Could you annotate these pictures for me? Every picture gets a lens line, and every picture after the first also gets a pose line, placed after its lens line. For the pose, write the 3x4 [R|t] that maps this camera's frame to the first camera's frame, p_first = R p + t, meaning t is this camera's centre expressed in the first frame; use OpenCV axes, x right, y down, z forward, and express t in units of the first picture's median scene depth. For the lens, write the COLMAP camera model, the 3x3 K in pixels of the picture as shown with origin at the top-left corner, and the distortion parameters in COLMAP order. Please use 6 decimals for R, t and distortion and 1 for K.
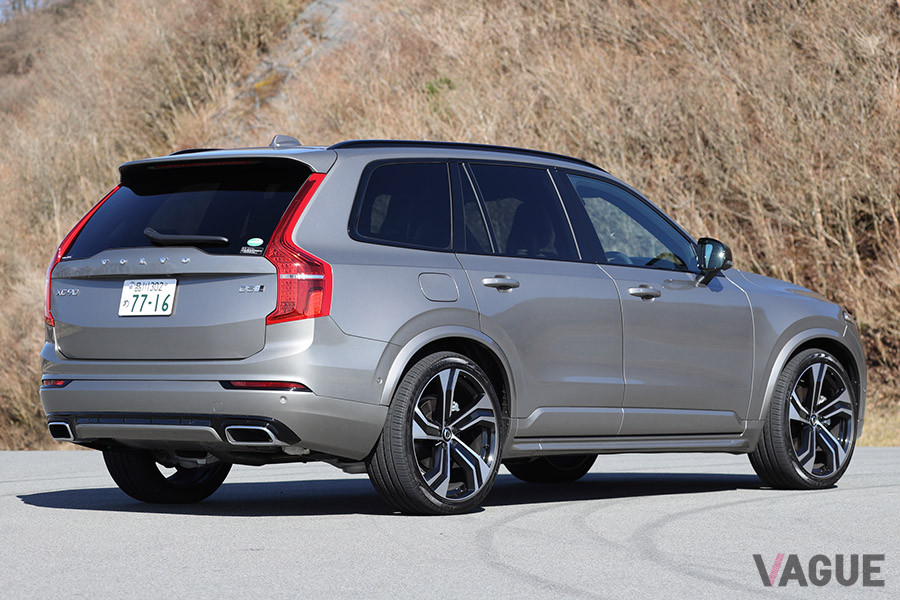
lens RADIAL K [[2935.0, 0, 448.6], [0, 2935.0, 303.0], [0, 0, 1]] dist [0.041625, 0.000000]
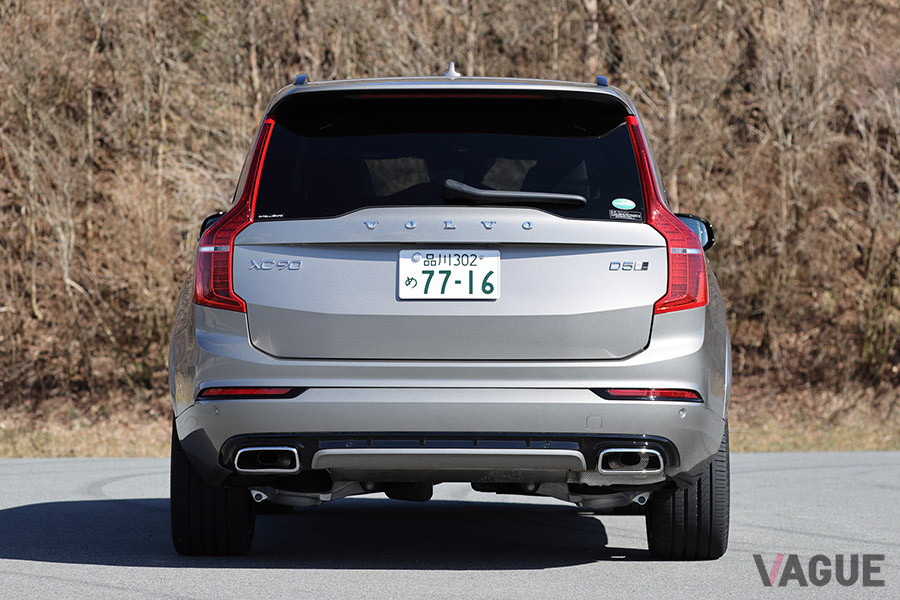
lens RADIAL K [[3308.3, 0, 449.8], [0, 3308.3, 300.8], [0, 0, 1]] dist [-0.098051, 0.000000]
pose [[0.819571, 0.014143, 0.572803, -0.161638], [-0.015185, 0.999880, -0.002962, 0.001990], [-0.572776, -0.006270, 0.819688, 0.091021]]
